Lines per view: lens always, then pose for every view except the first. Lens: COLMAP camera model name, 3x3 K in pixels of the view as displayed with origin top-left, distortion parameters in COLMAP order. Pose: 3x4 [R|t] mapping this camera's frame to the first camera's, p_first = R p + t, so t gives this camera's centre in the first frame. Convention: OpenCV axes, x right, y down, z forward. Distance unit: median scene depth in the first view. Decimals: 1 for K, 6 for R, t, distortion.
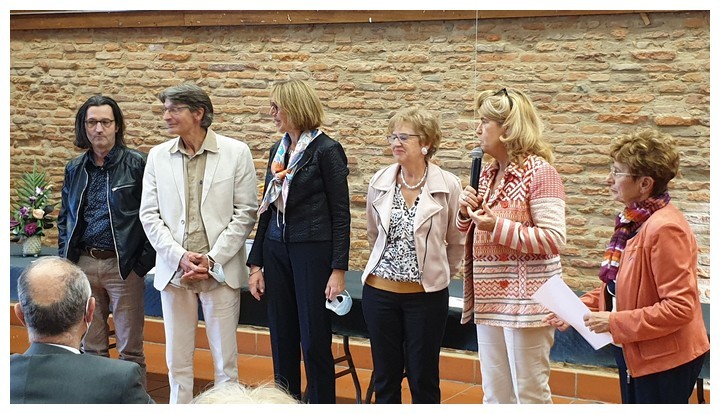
lens RADIAL K [[1226.7, 0, 365.8], [0, 1226.7, 197.7], [0, 0, 1]] dist [0.356974, -1.824502]
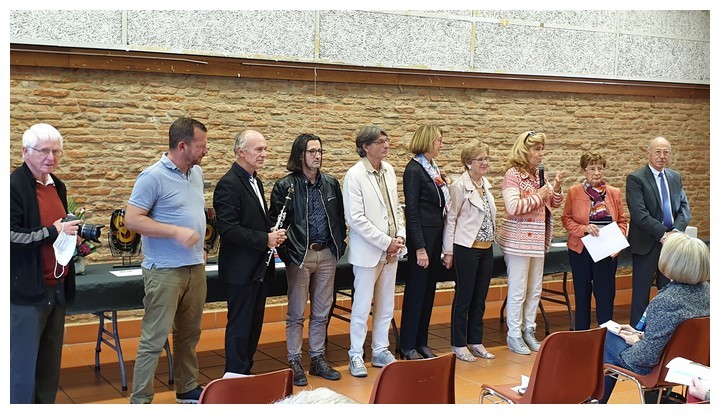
lens RADIAL K [[940.1, 0, 360.0], [0, 940.1, 207.0], [0, 0, 1]] dist [0.349902, -1.429920]
pose [[0.498737, -0.066512, 0.864198, -0.847311], [0.059251, 0.997335, 0.042564, -0.032544], [-0.864726, 0.029976, 0.501349, 0.341515]]
